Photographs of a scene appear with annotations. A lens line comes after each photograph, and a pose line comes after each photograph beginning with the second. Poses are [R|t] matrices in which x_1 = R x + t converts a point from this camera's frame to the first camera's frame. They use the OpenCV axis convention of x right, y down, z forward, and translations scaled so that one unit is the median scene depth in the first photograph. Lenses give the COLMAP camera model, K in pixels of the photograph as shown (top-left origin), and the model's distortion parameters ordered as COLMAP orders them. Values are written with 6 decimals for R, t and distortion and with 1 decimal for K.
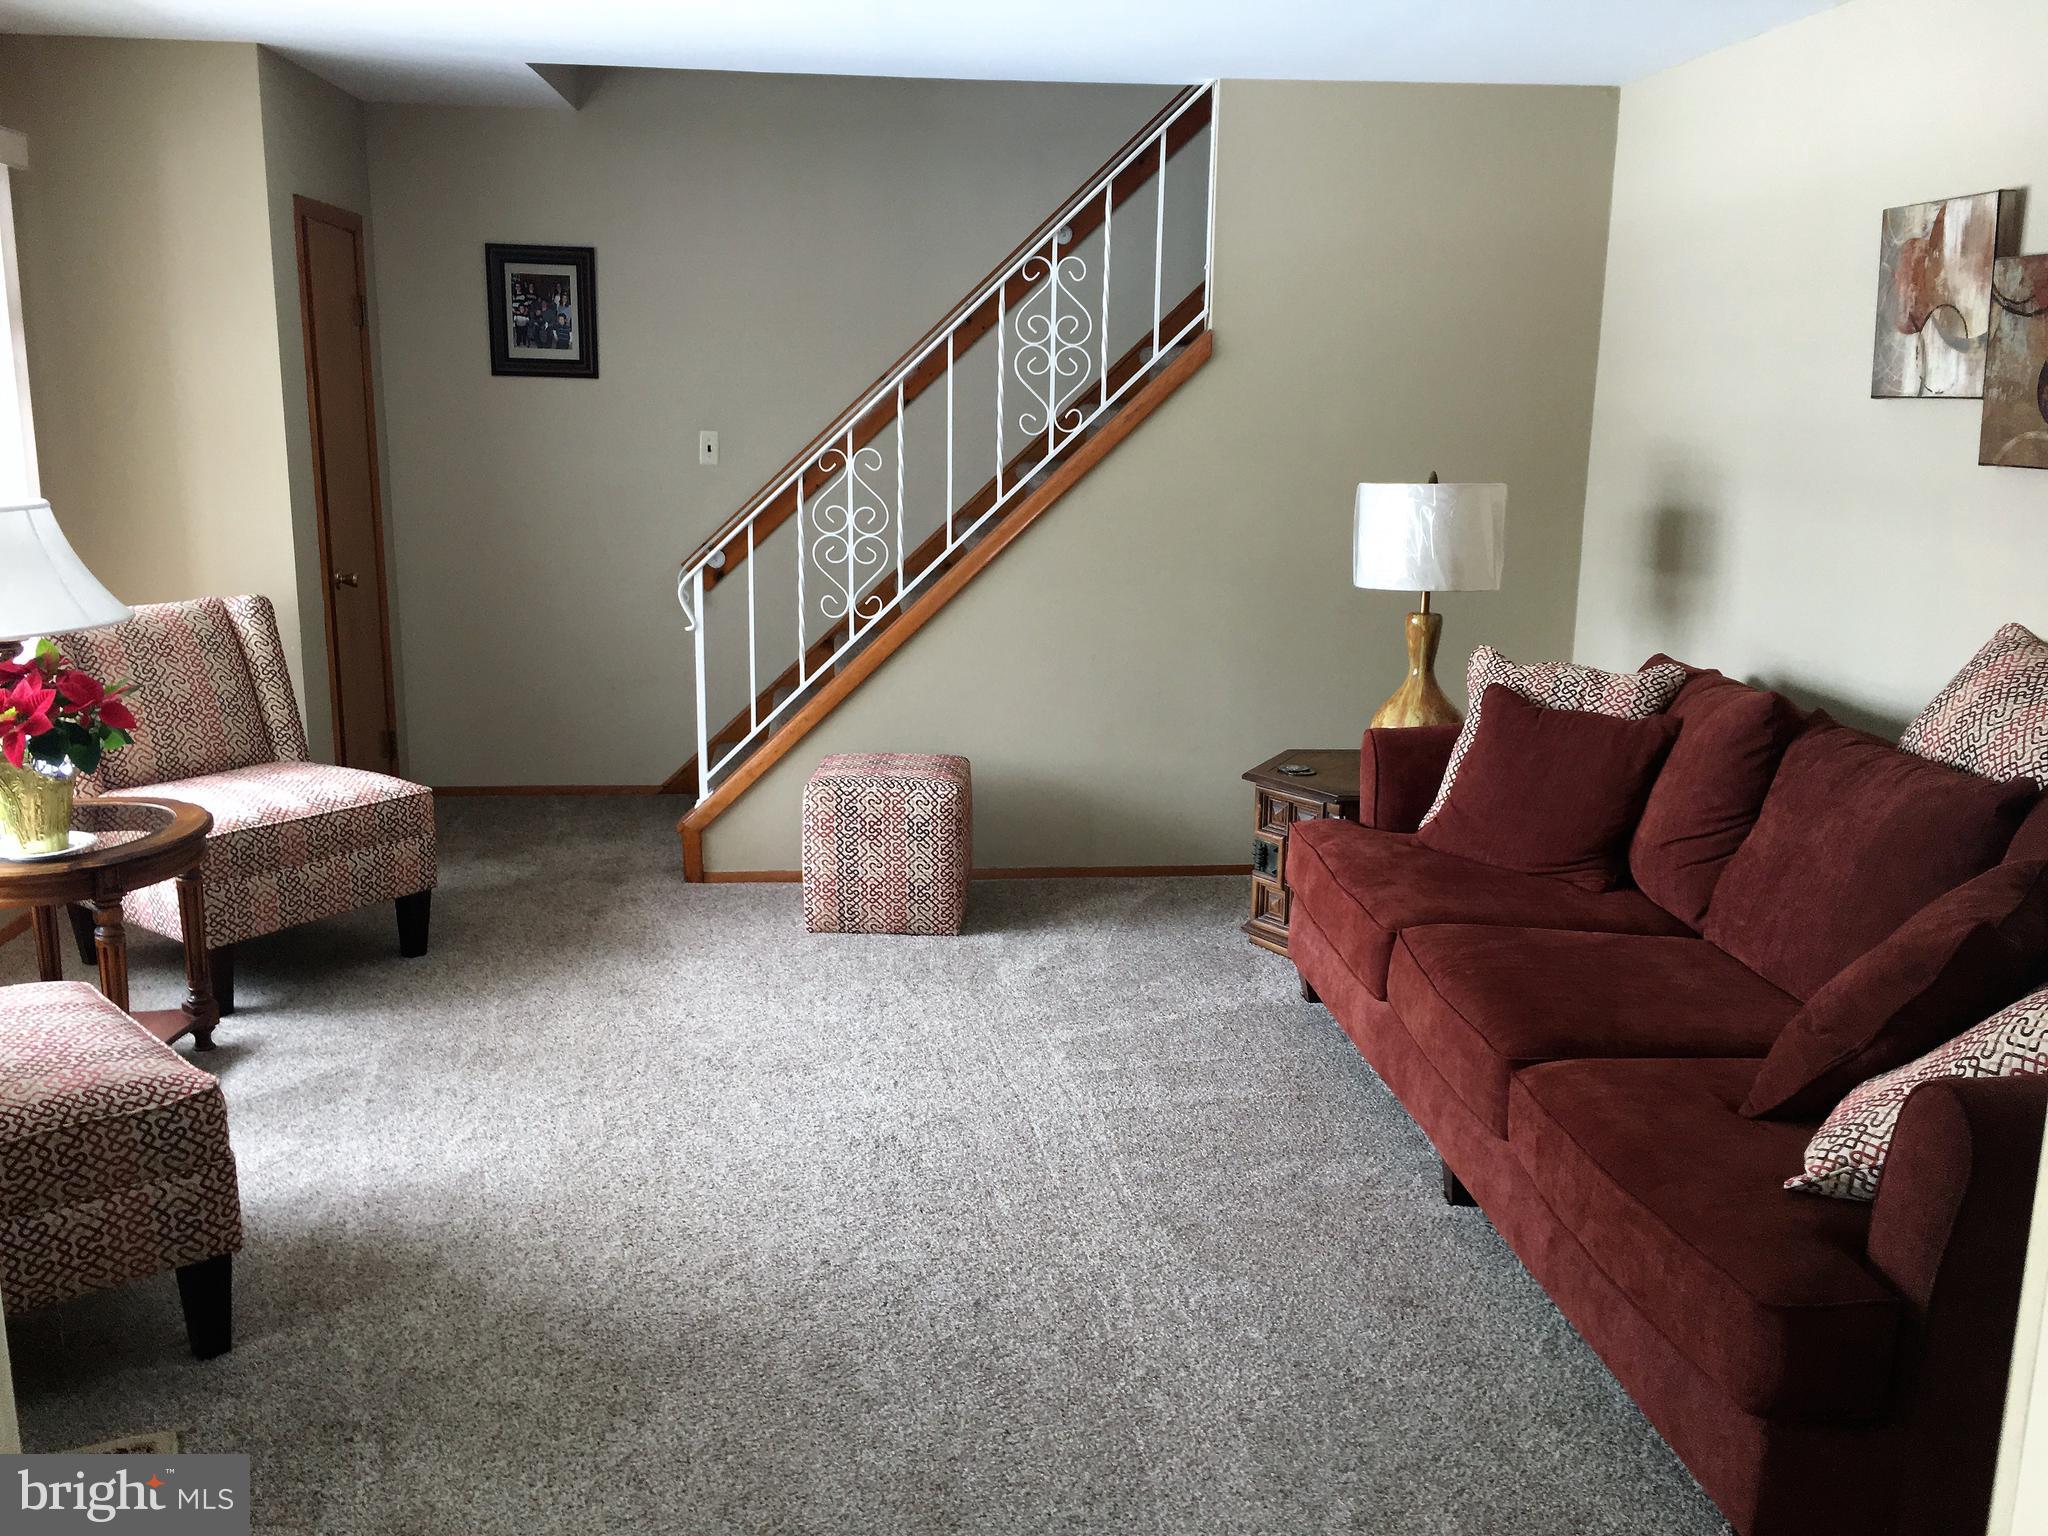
lens RADIAL K [[1740.7, 0, 1025.5], [0, 1740.7, 767.3], [0, 0, 1]] dist [0.078256, -0.082458]
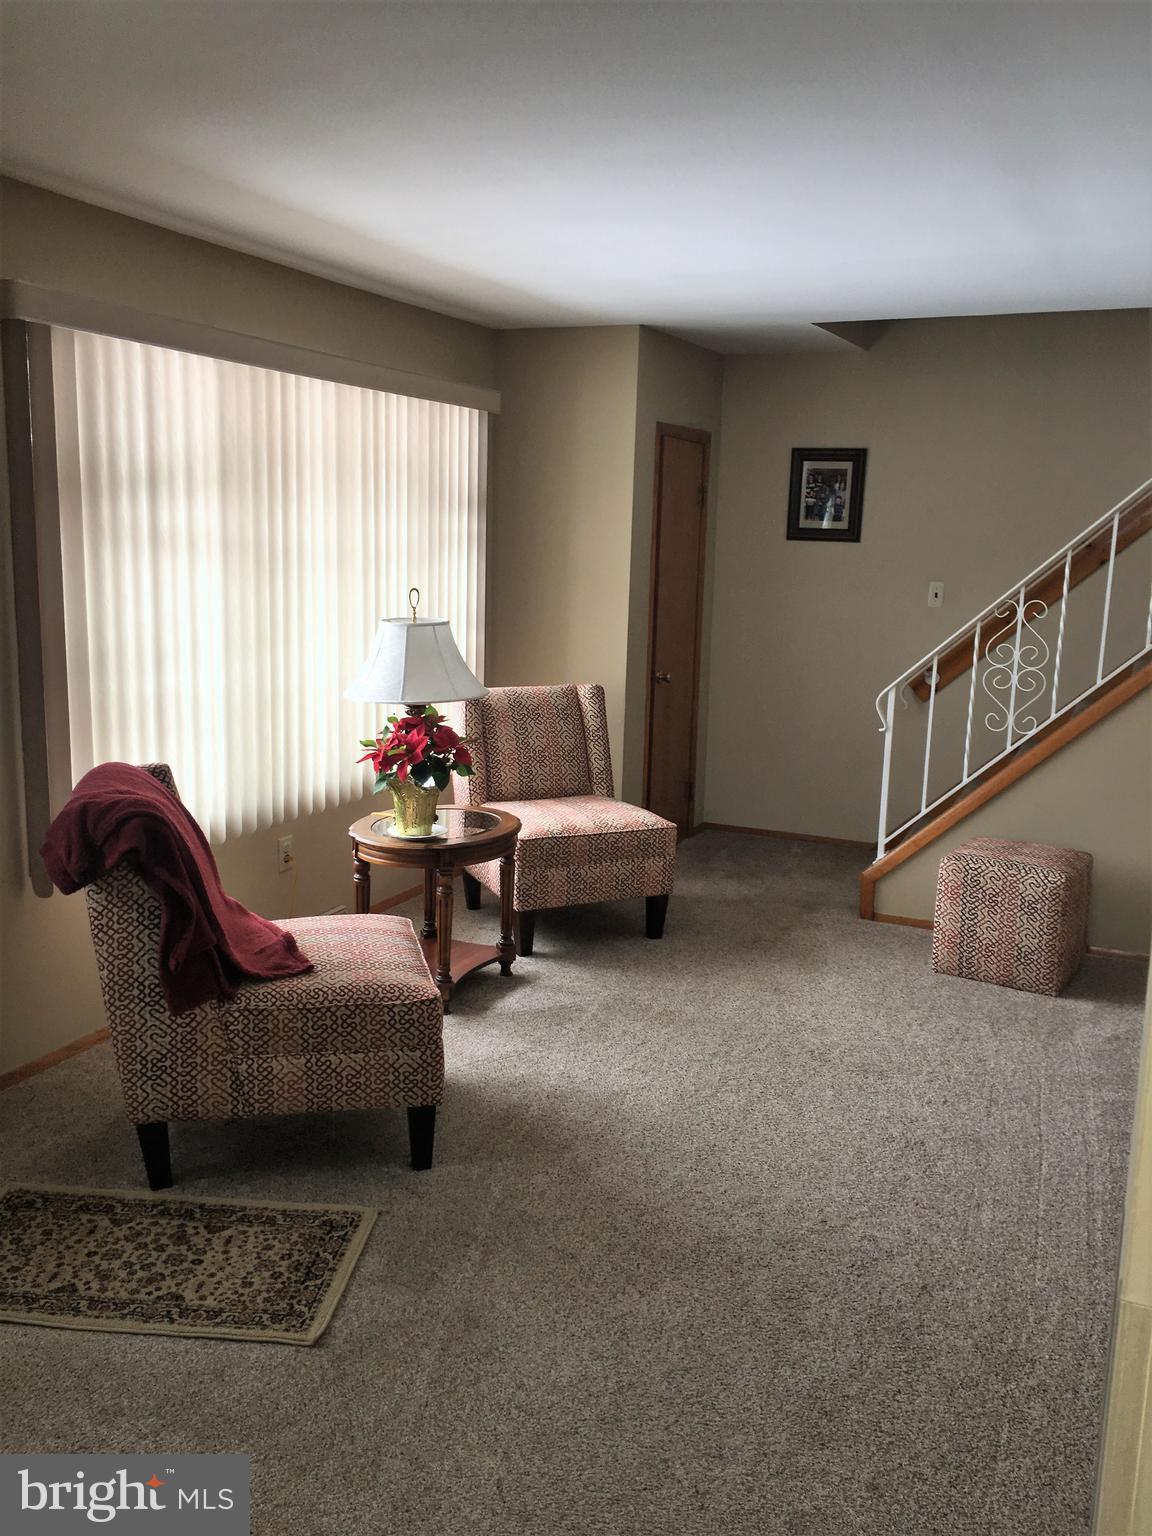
lens RADIAL K [[1305.5, 0, 573.7], [0, 1305.5, 761.8], [0, 0, 1]] dist [0.078256, -0.082458]
pose [[0.865387, 0.099101, -0.491206, 0.122236], [-0.120867, 0.992588, -0.012684, -0.017135], [0.486308, 0.070347, 0.870951, 0.015770]]
